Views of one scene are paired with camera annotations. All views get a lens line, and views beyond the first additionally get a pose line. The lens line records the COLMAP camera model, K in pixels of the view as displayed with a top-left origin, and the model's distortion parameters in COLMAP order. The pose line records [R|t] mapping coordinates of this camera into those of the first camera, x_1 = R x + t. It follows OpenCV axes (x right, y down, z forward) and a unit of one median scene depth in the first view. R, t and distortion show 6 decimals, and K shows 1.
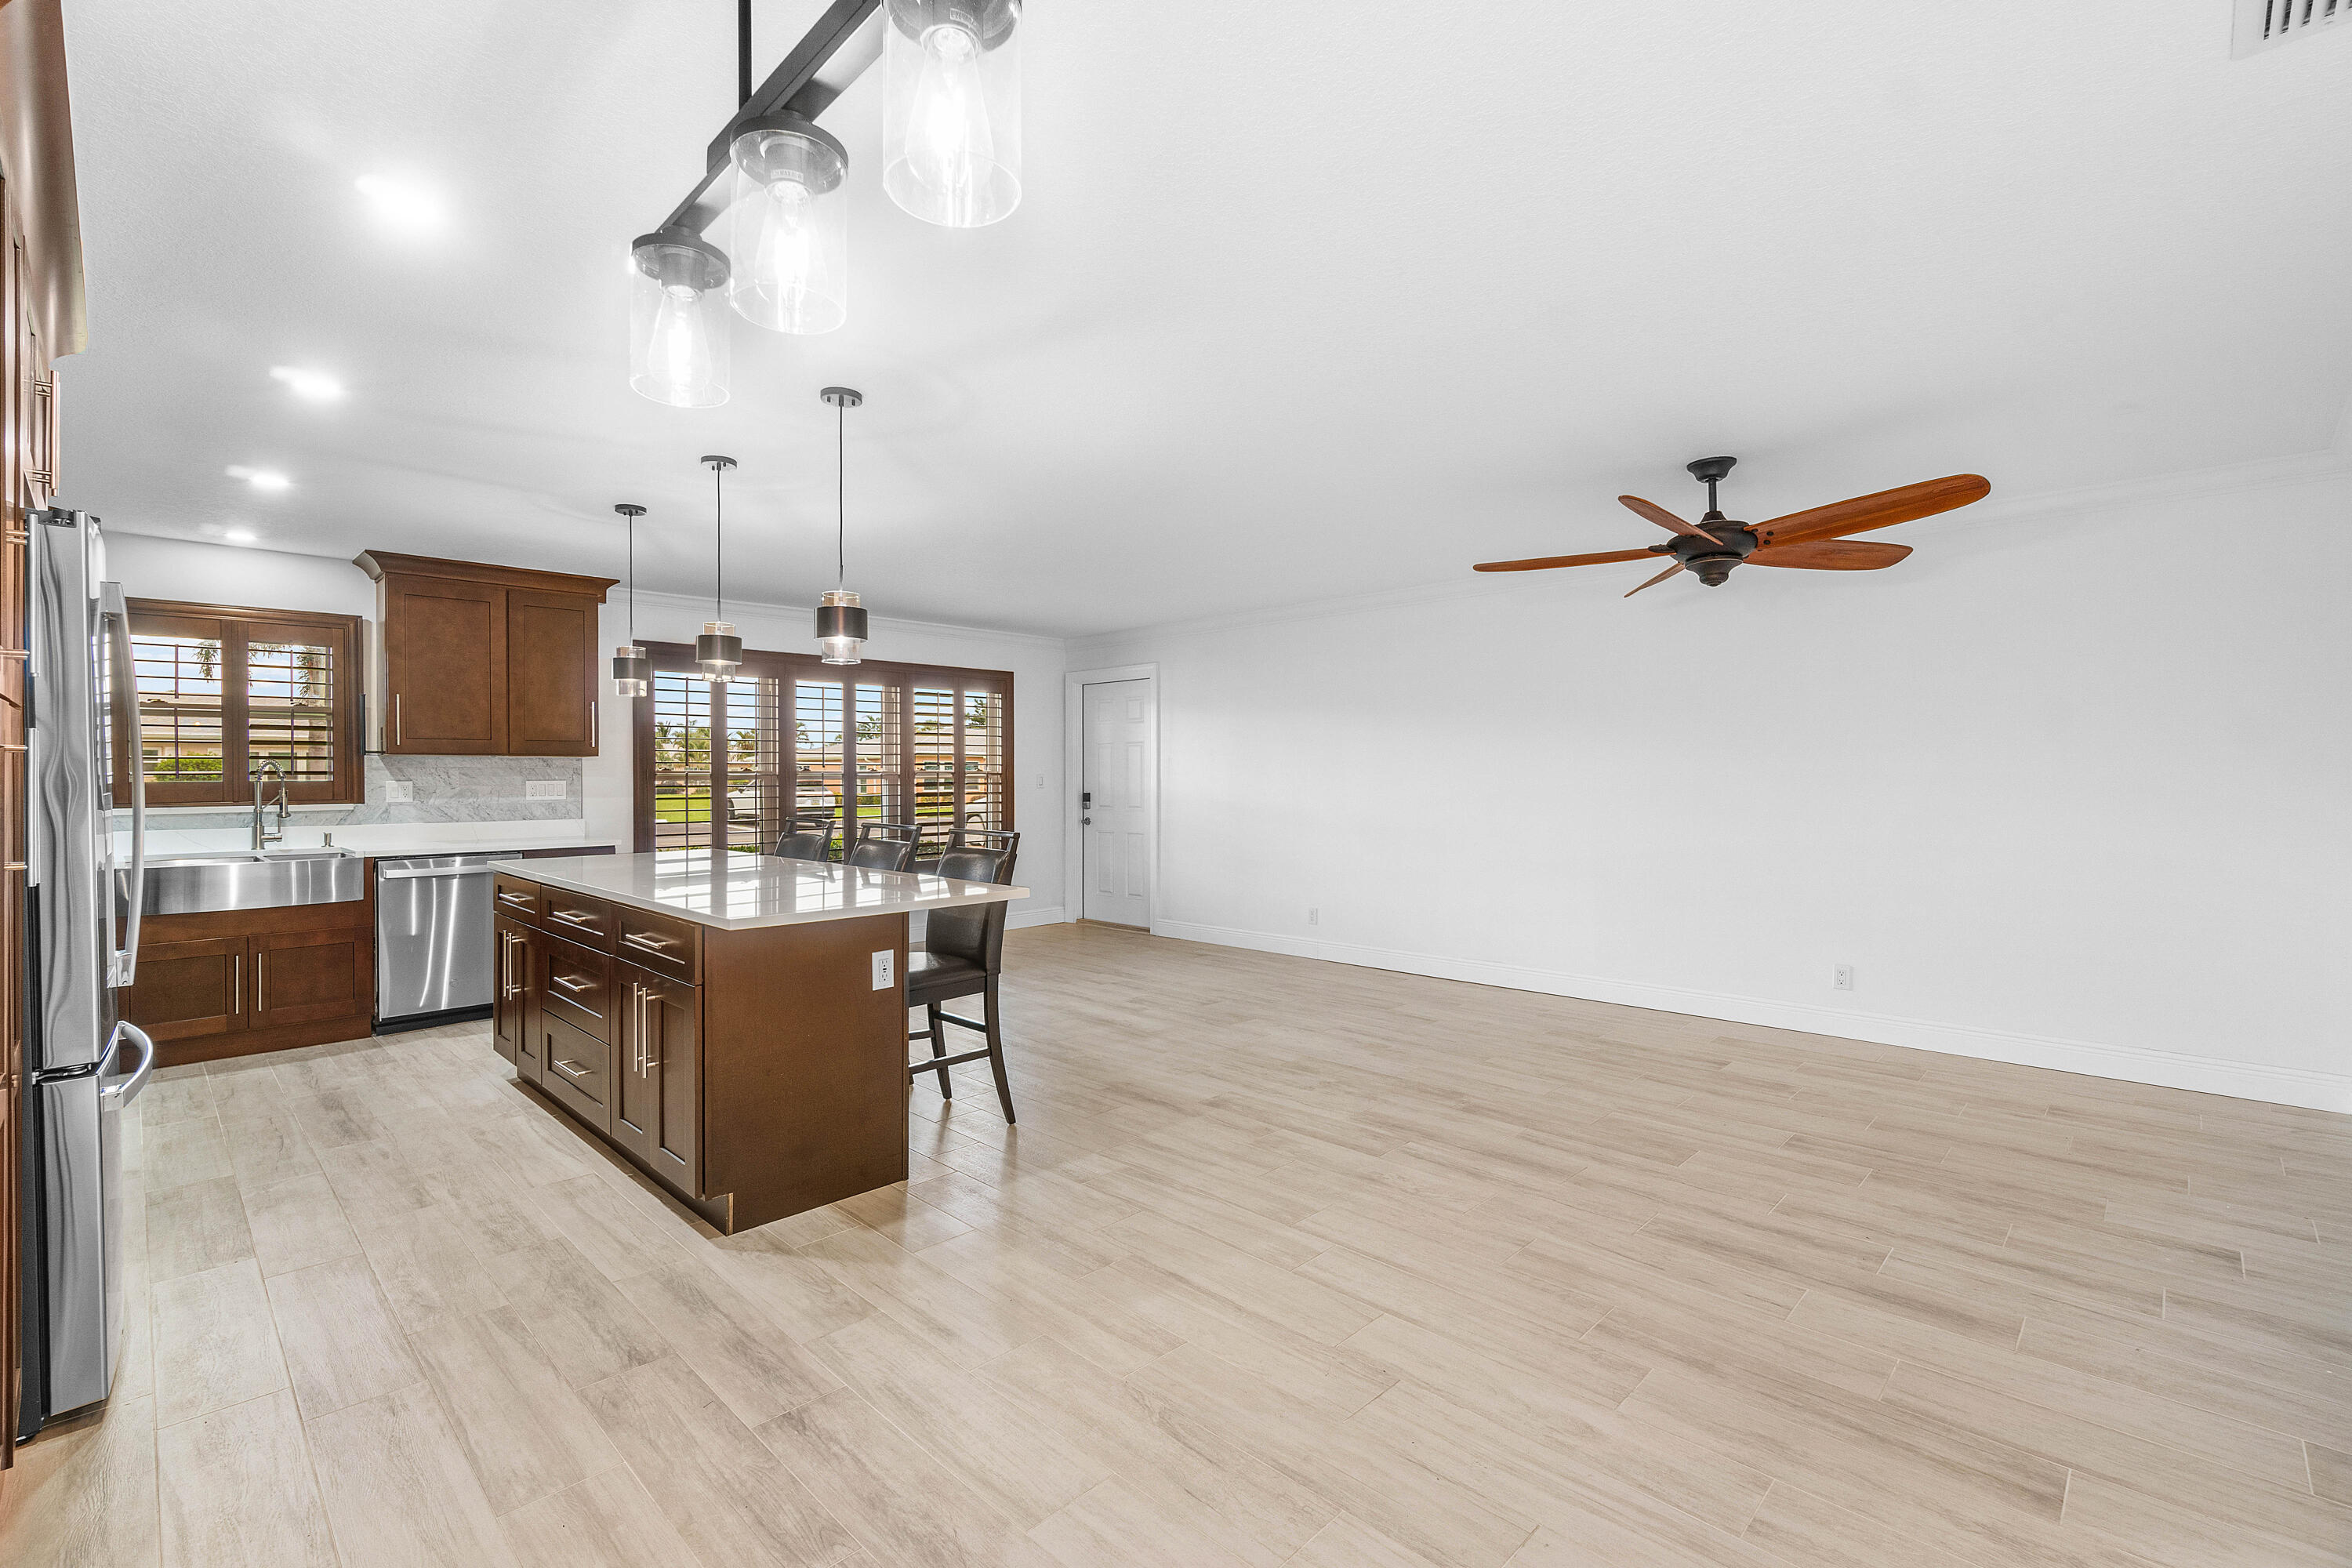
lens RADIAL K [[1021.0, 0, 1177.9], [0, 1021.0, 792.8], [0, 0, 1]] dist [-0.005673, 0.000045]
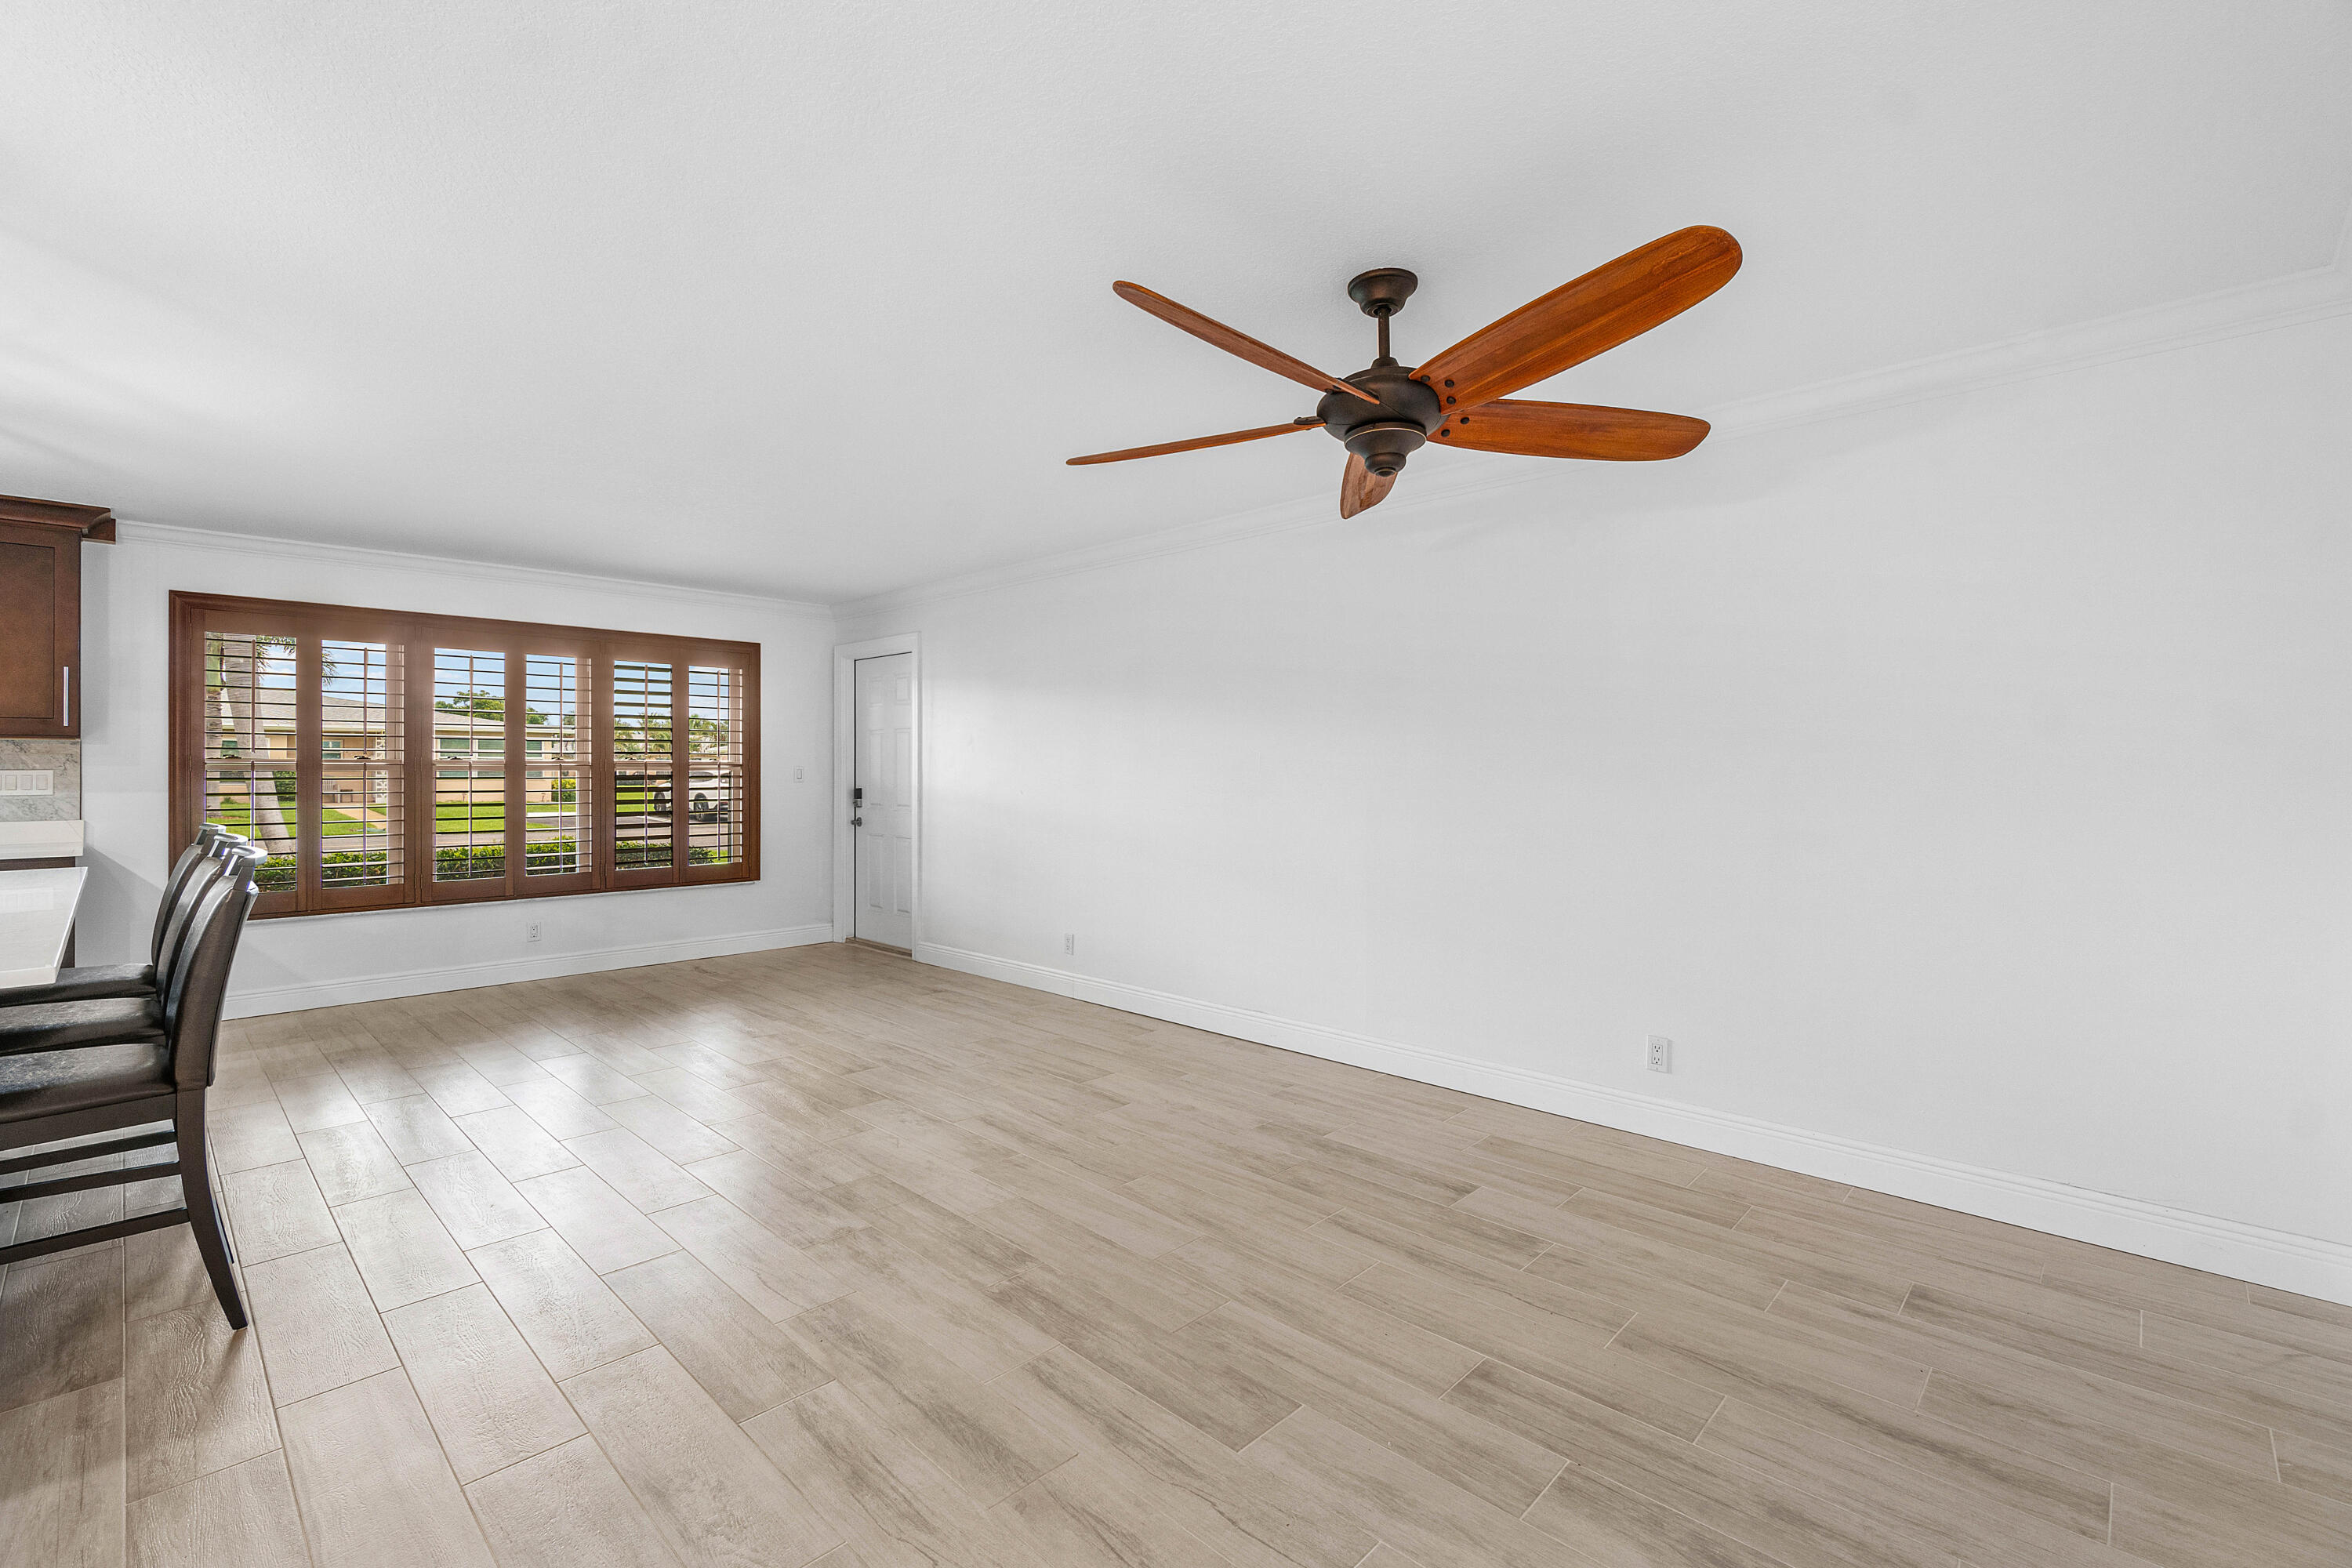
lens RADIAL K [[1021.0, 0, 1175.0], [0, 1021.0, 774.7], [0, 0, 1]] dist [-0.005673, 0.000045]
pose [[0.999891, 0.005563, 0.013684, 0.337347], [-0.005409, 0.999922, -0.011270, -0.006924], [-0.013745, 0.011195, 0.999843, 0.318611]]
